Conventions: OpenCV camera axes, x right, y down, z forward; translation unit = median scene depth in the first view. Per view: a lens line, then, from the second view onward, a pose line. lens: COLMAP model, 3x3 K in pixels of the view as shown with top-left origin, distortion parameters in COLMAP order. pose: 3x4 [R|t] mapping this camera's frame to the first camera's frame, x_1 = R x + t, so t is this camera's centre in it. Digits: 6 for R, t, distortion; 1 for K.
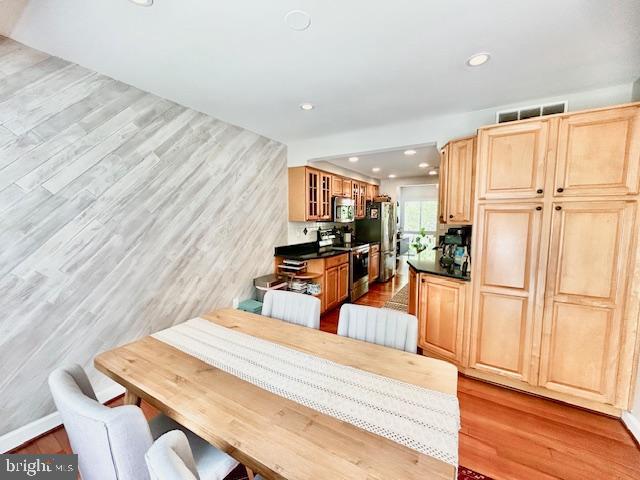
lens RADIAL K [[259.5, 0, 321.8], [0, 259.5, 238.1], [0, 0, 1]] dist [0.006468, -0.000692]
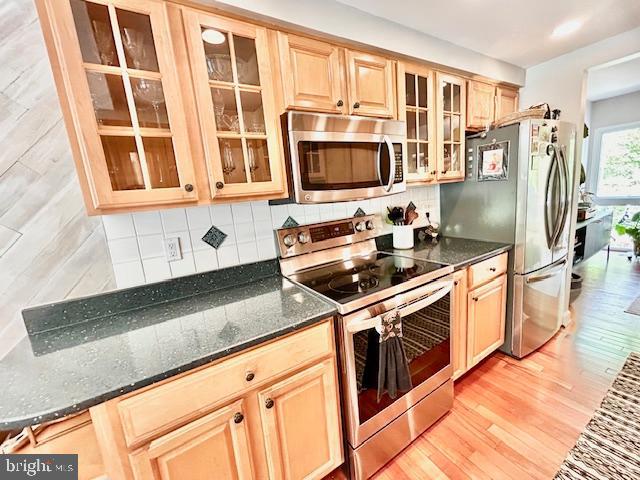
lens RADIAL K [[259.5, 0, 322.9], [0, 259.5, 238.0], [0, 0, 1]] dist [0.006468, -0.000692]
pose [[0.886088, 0.006561, -0.463470, 0.163338], [0.040735, 0.994929, 0.091962, -0.037165], [0.461723, -0.100366, 0.881328, 0.586031]]
